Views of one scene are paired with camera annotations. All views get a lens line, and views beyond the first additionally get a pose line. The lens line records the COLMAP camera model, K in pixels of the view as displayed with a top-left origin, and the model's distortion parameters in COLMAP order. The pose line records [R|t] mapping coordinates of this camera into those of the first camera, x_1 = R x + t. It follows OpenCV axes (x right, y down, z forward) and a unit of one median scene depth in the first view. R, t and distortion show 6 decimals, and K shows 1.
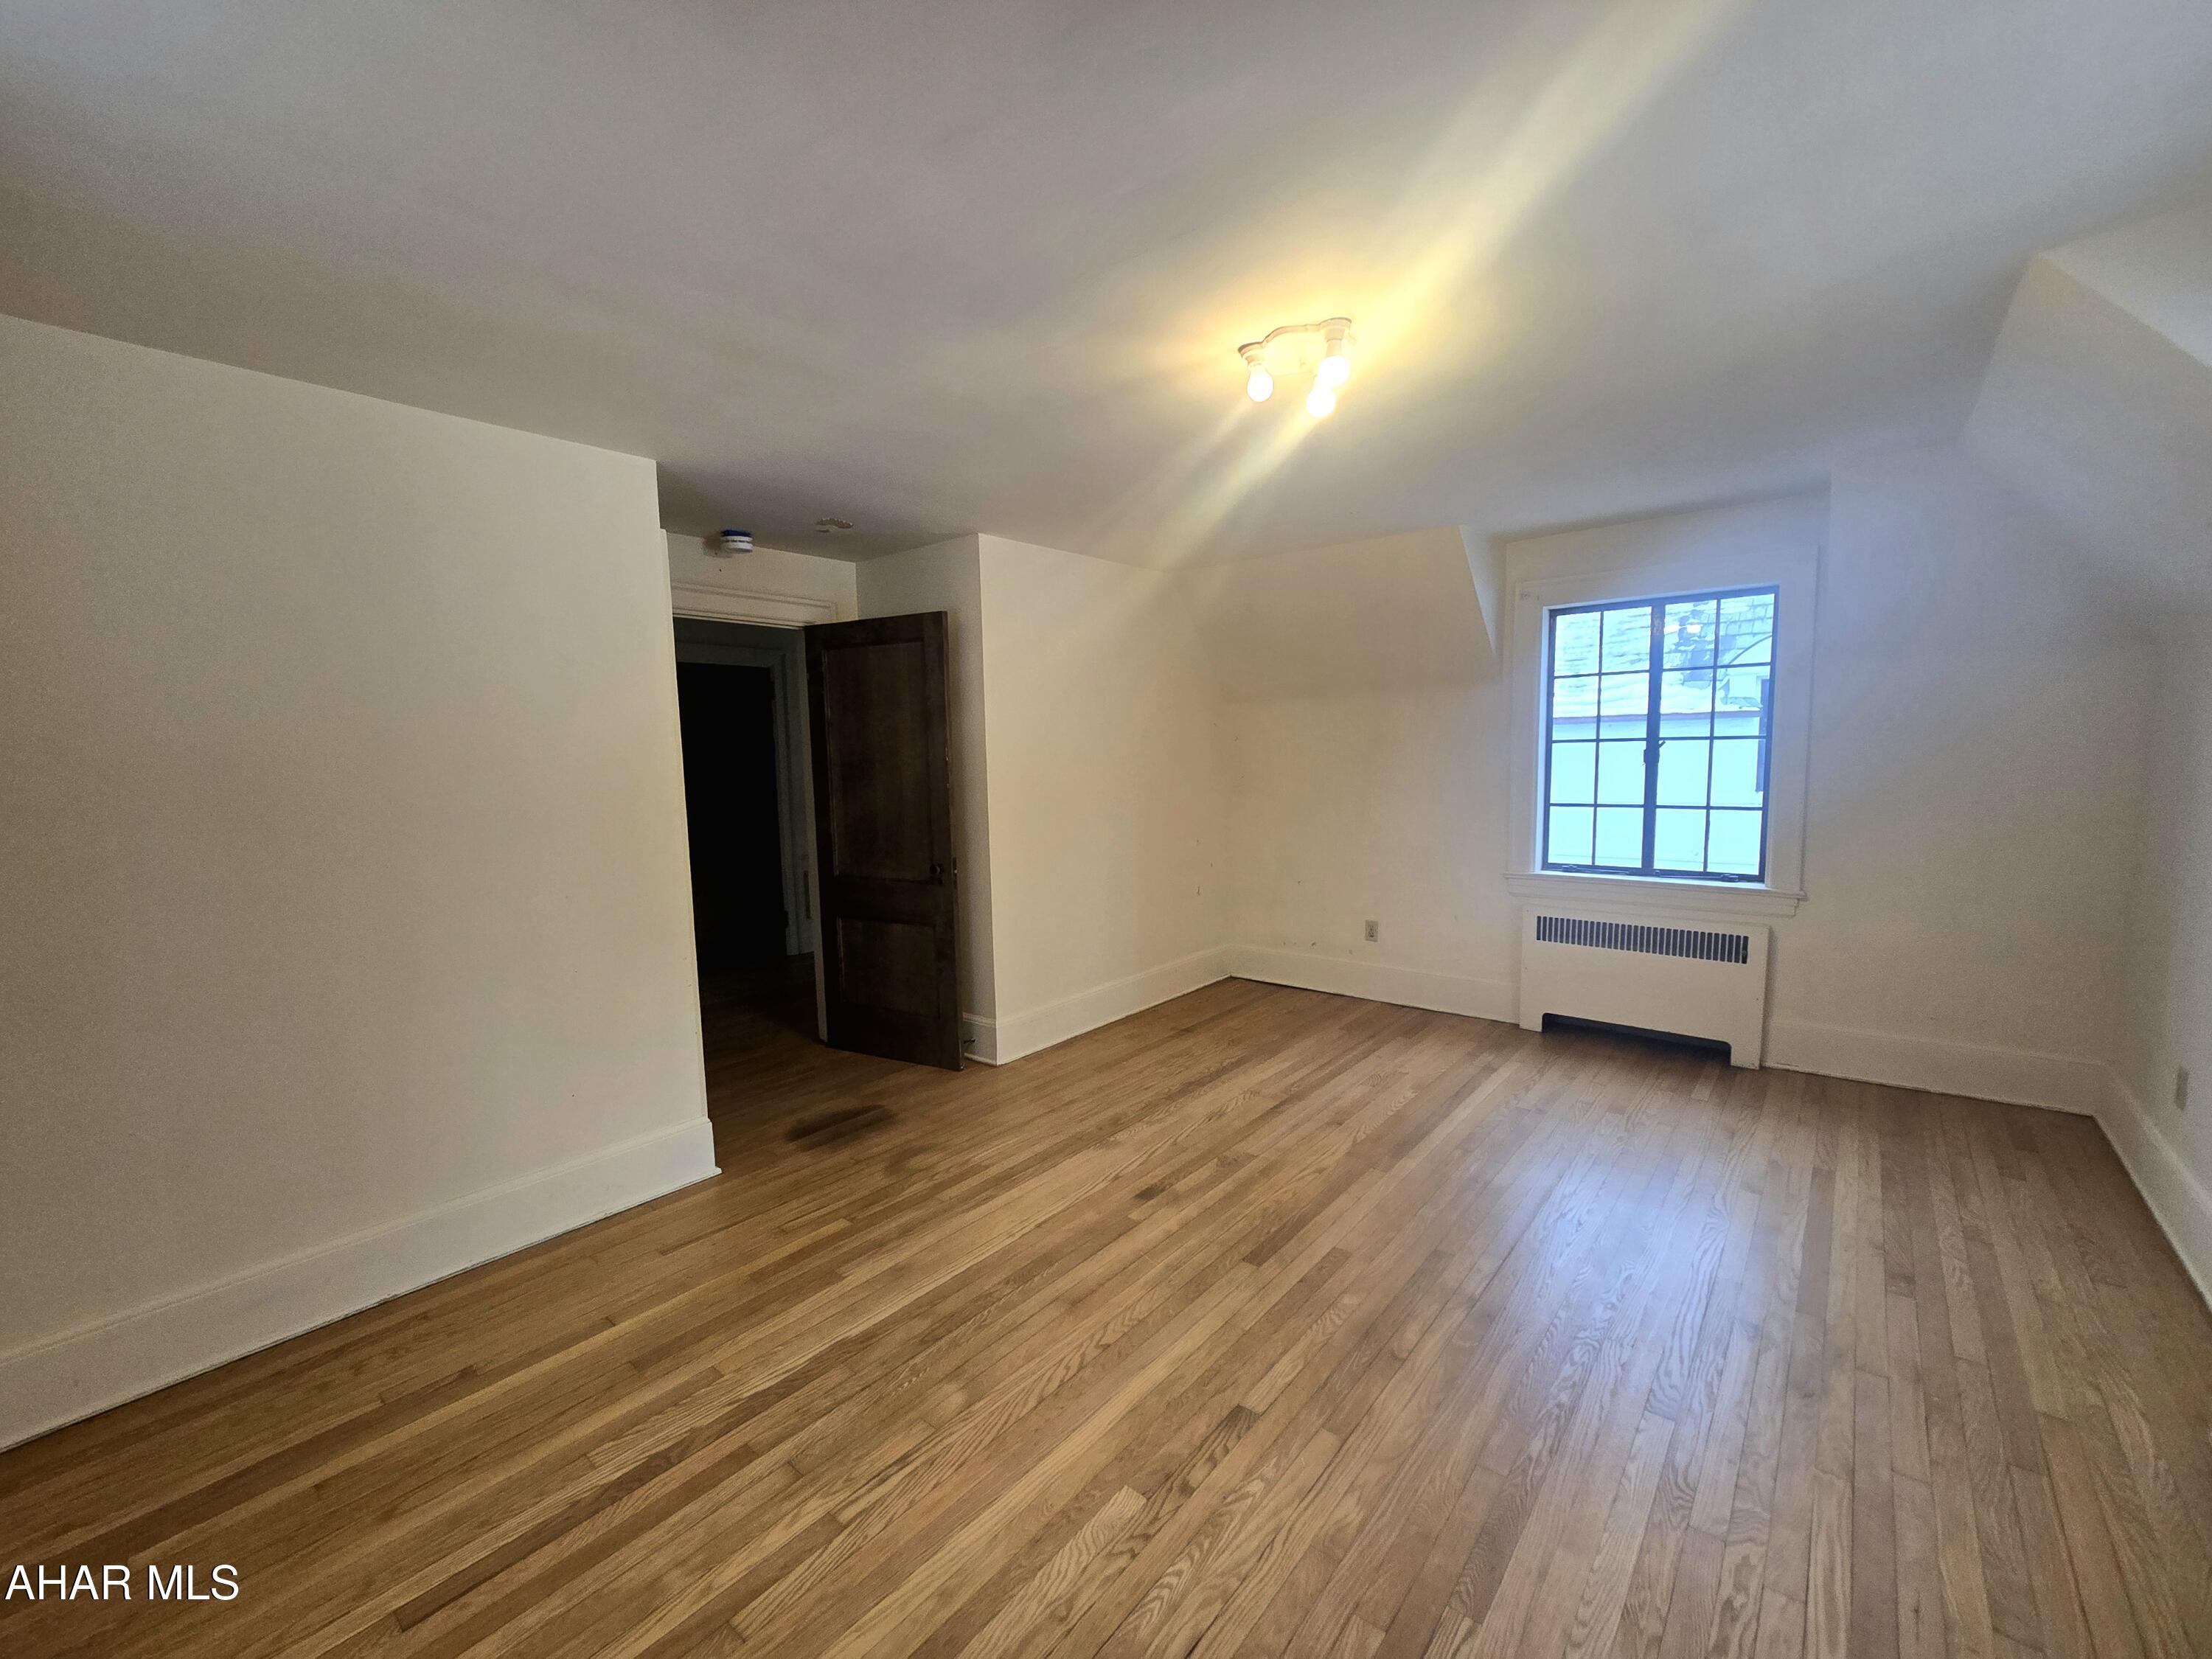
lens RADIAL K [[903.7, 0, 1121.9], [0, 903.7, 831.6], [0, 0, 1]] dist [0.000978, 0.000943]
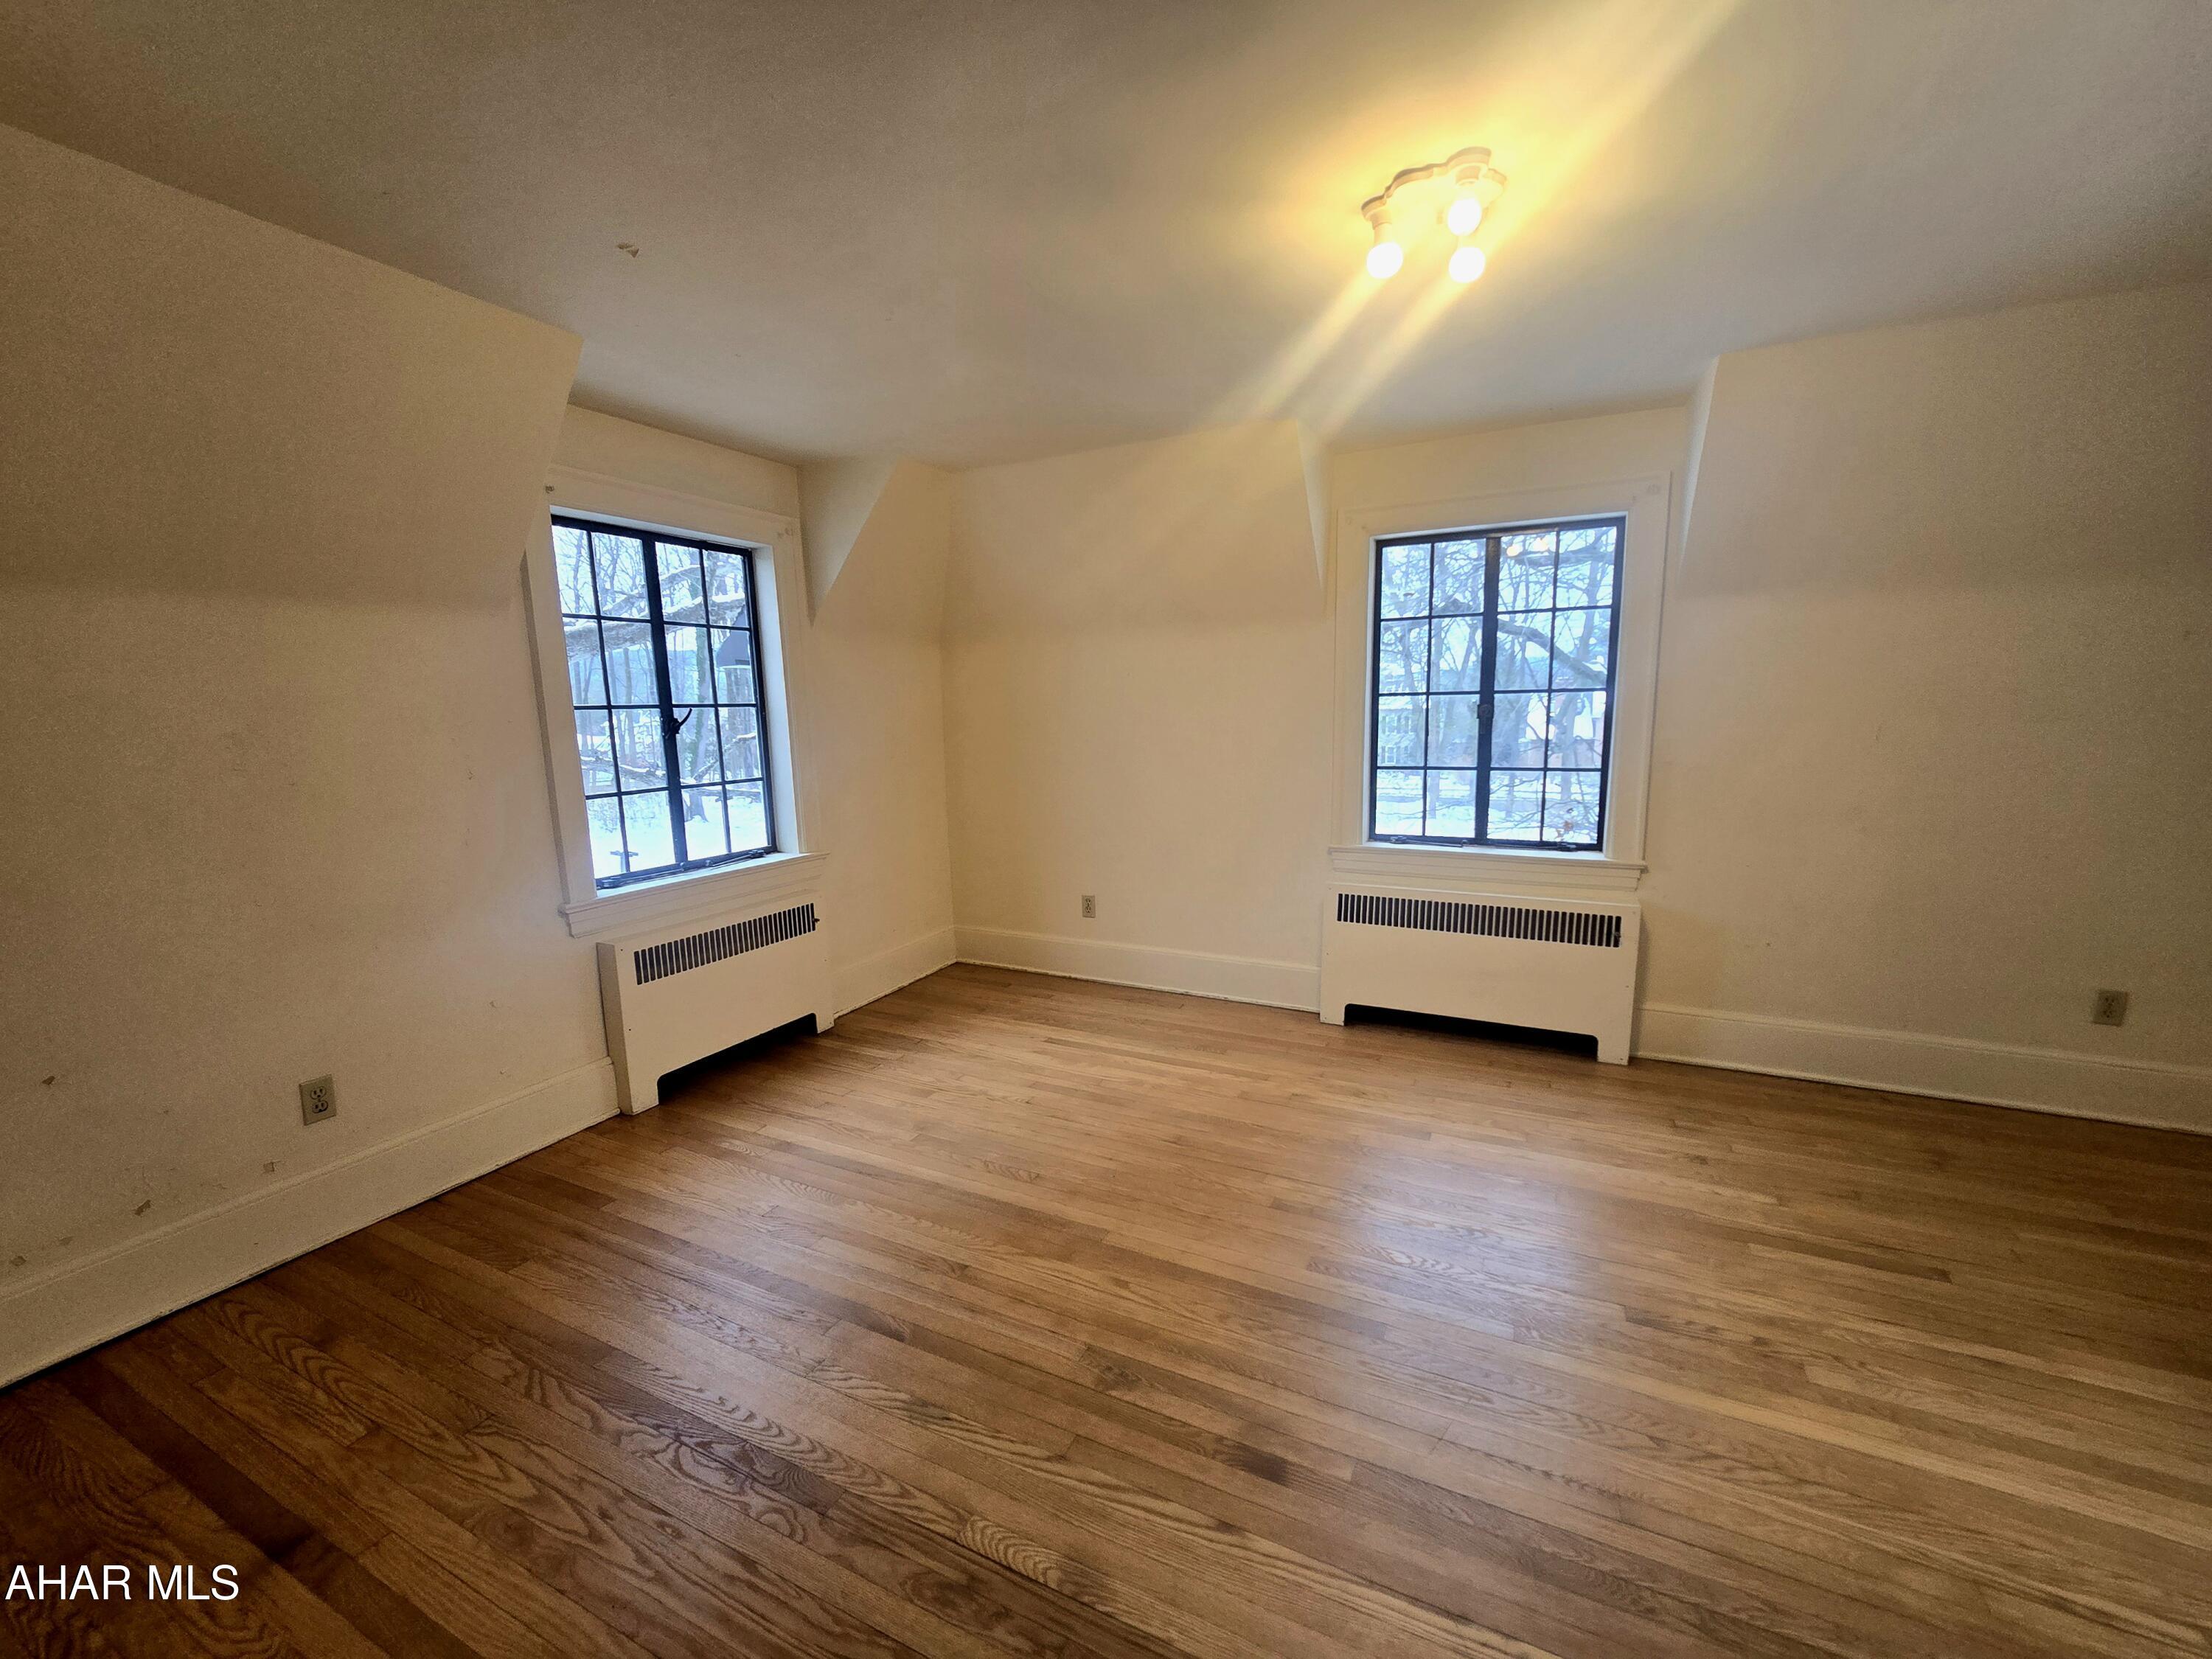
lens RADIAL K [[903.7, 0, 1114.2], [0, 903.7, 839.3], [0, 0, 1]] dist [0.000978, 0.000943]
pose [[-0.224702, -0.116739, 0.967409, -0.484588], [0.115649, 0.982586, 0.145433, -0.085040], [-0.967540, 0.144559, -0.207288, 1.226129]]
